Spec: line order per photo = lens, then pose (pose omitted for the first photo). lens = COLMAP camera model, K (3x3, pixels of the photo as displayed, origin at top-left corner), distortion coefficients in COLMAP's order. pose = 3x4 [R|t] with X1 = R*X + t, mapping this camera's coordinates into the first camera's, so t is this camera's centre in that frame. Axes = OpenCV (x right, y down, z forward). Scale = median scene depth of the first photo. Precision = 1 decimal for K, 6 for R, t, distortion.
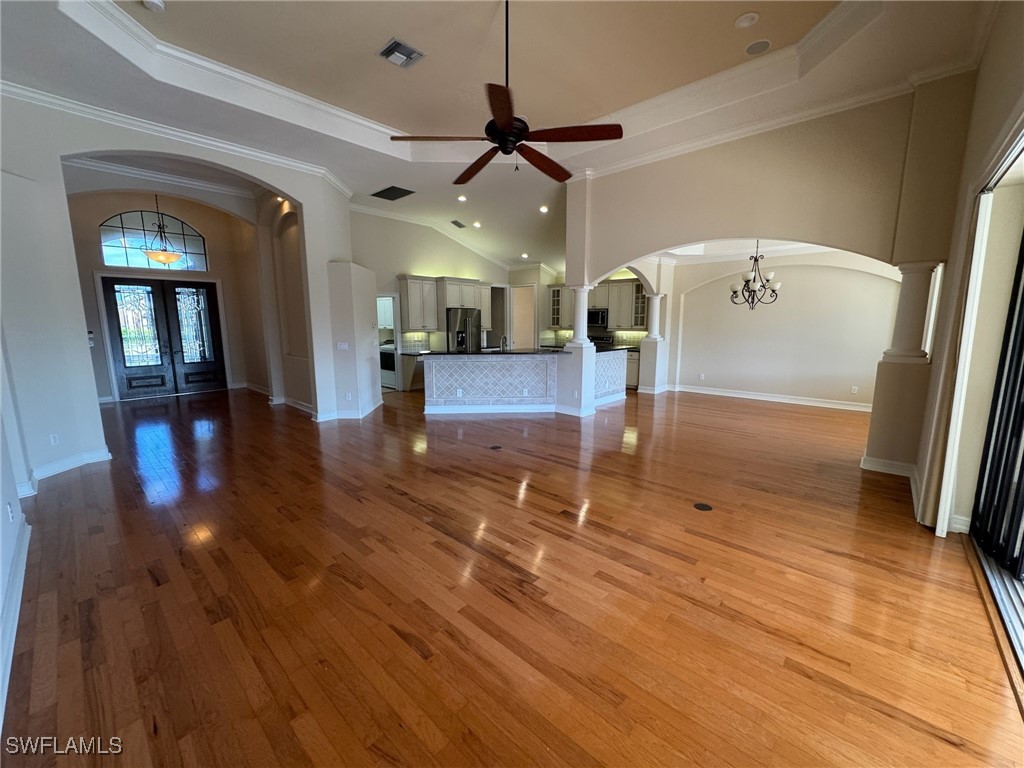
lens RADIAL K [[408.6, 0, 511.2], [0, 408.6, 383.3], [0, 0, 1]] dist [-0.002996, 0.000382]
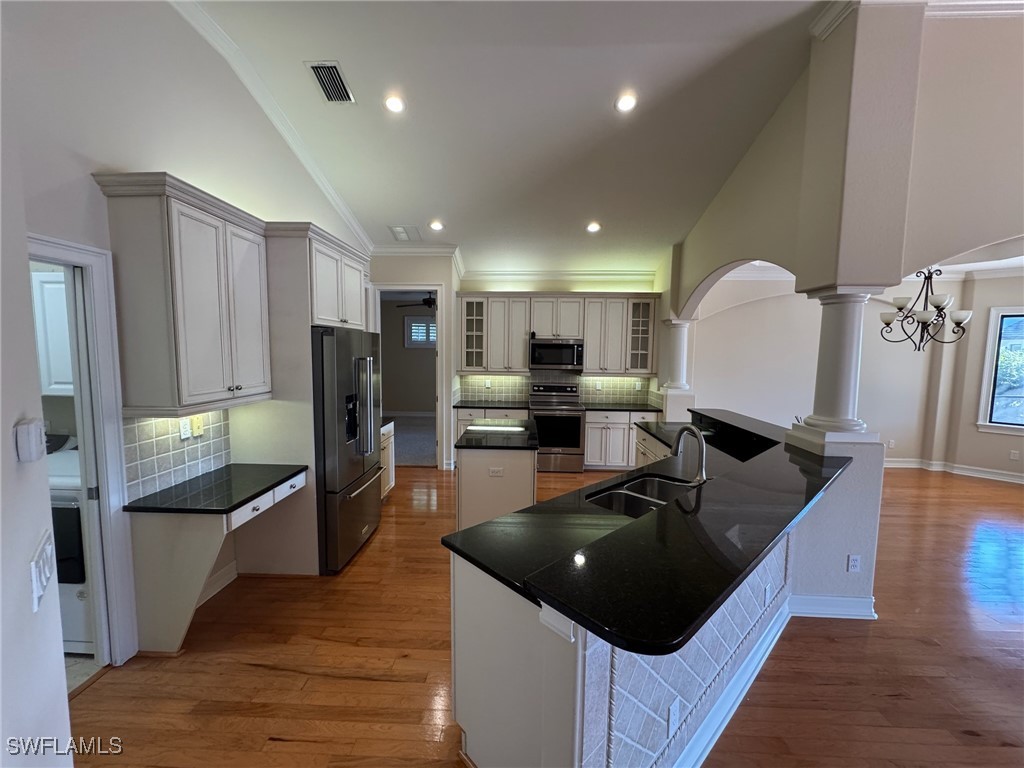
lens RADIAL K [[408.6, 0, 511.2], [0, 408.6, 383.3], [0, 0, 1]] dist [-0.002996, 0.000382]
pose [[0.761152, -0.043987, 0.647081, -0.256868], [0.084873, 0.995873, -0.032138, -0.121345], [-0.642997, 0.079382, 0.761744, 0.688891]]
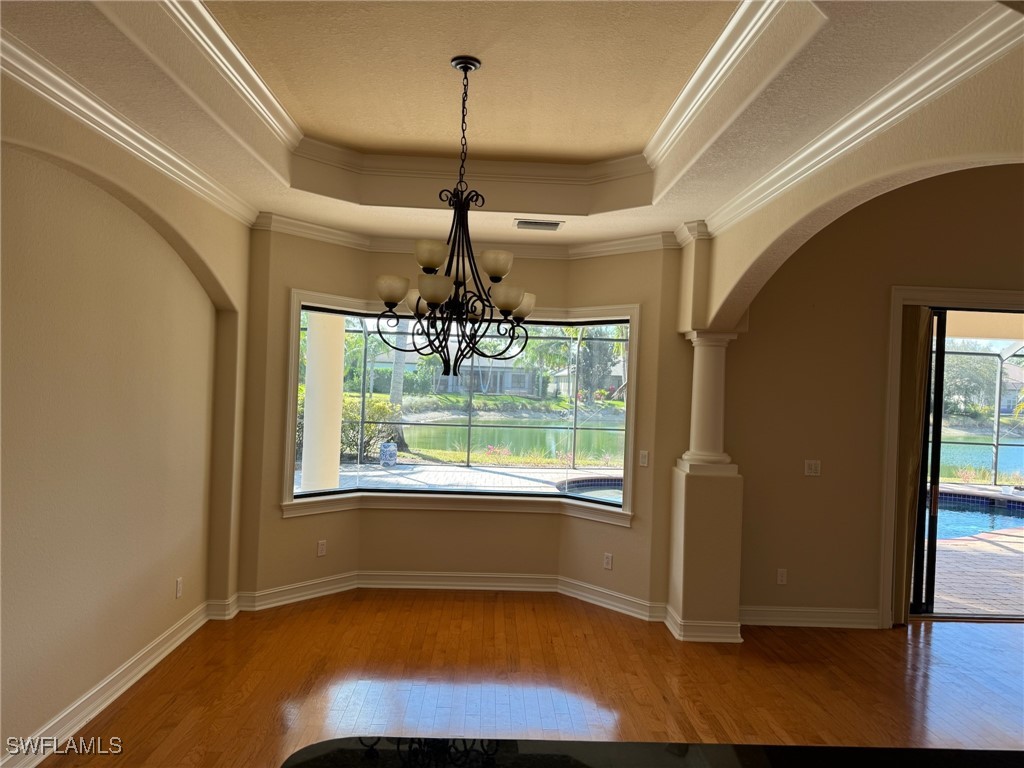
lens RADIAL K [[714.0, 0, 515.8], [0, 714.0, 386.0], [0, 0, 1]] dist [0.108107, -0.142503]
pose [[-0.700160, -0.029756, 0.713366, 0.151545], [0.070684, 0.991334, 0.110726, -0.167182], [-0.710479, 0.127950, -0.691989, 0.976972]]
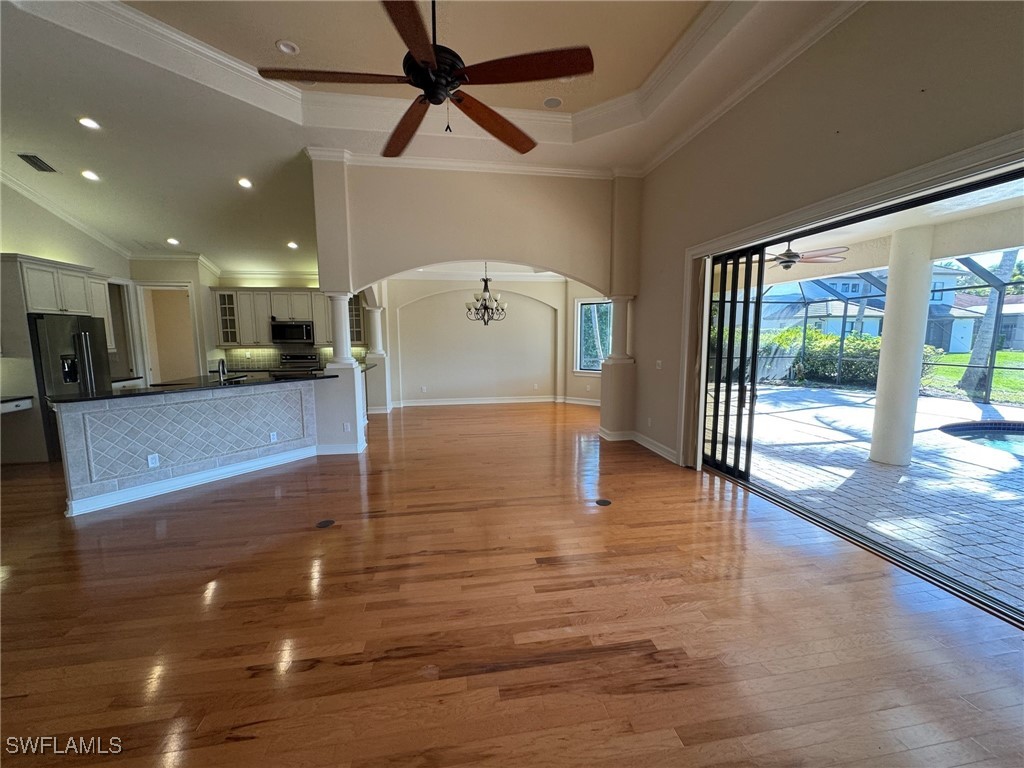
lens RADIAL K [[408.6, 0, 511.2], [0, 408.6, 383.3], [0, 0, 1]] dist [-0.002996, 0.000382]
pose [[0.616562, -0.095081, 0.781544, -0.200981], [0.122917, 0.992133, 0.023731, -0.028613], [-0.777652, 0.081433, 0.623398, 0.185813]]
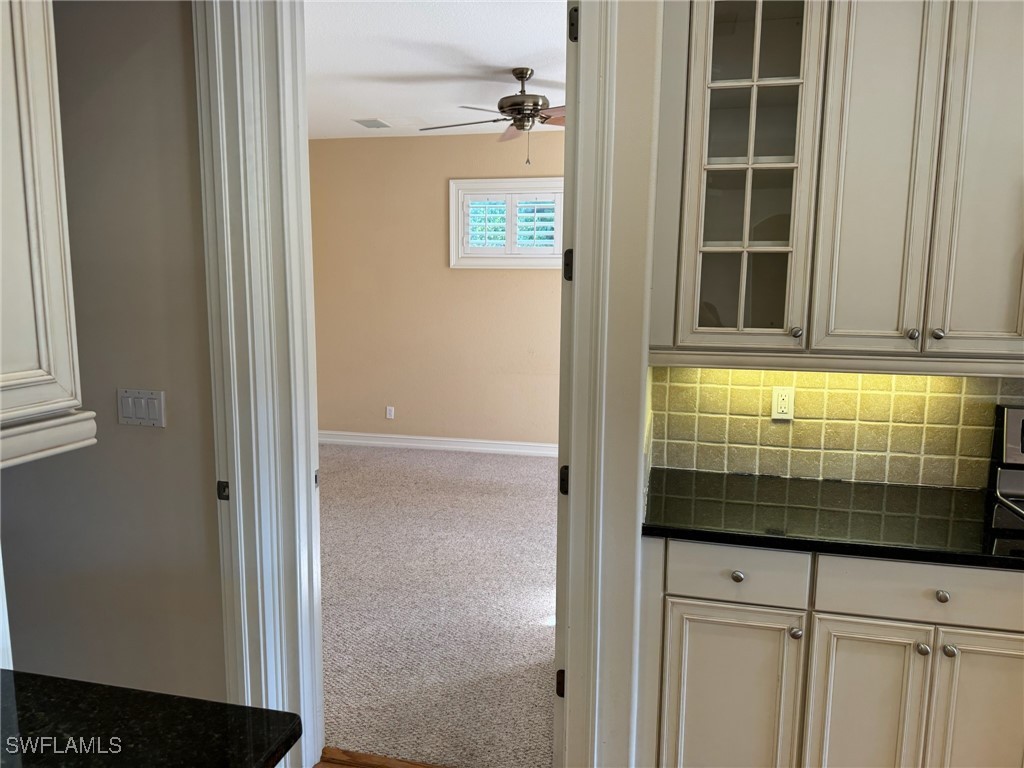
lens RADIAL K [[714.0, 0, 515.8], [0, 714.0, 386.0], [0, 0, 1]] dist [0.108107, -0.142503]
pose [[0.868331, -0.060122, 0.492328, -0.056322], [0.064251, 0.997897, 0.008541, -0.162785], [-0.491806, 0.024216, 0.870368, 1.061913]]
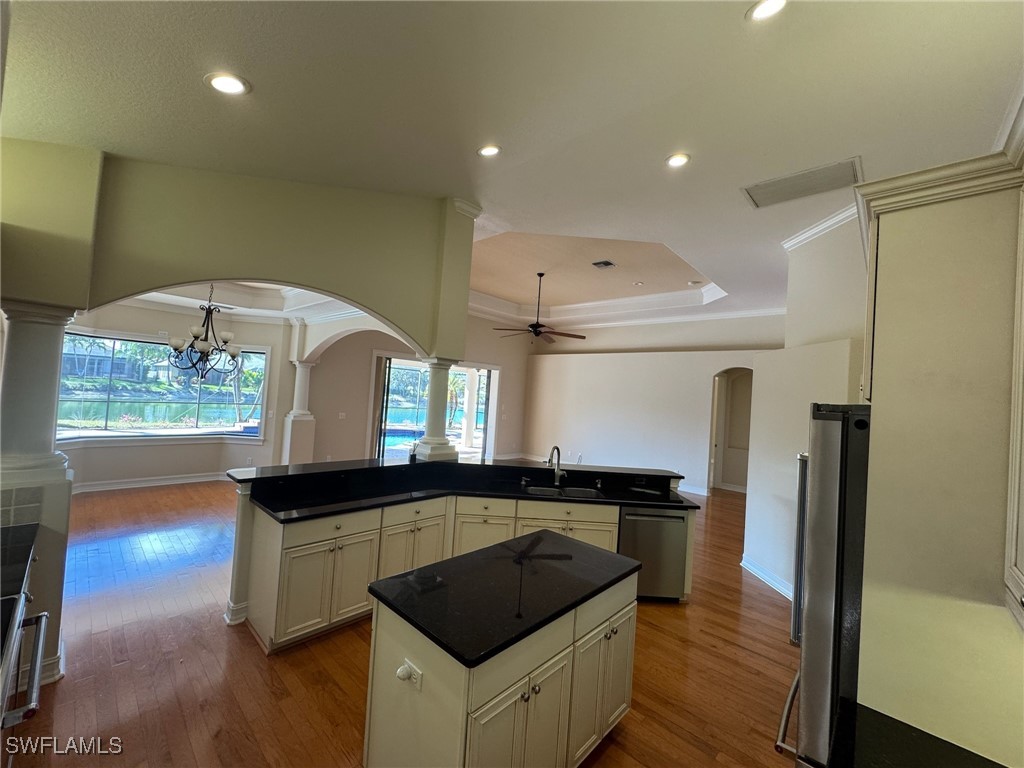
lens RADIAL K [[408.6, 0, 511.2], [0, 408.6, 383.3], [0, 0, 1]] dist [-0.002996, 0.000382]
pose [[-0.997775, -0.065545, 0.012205, 0.034406], [-0.063540, 0.990283, 0.123702, -0.218955], [-0.020194, 0.122651, -0.992244, 1.258108]]
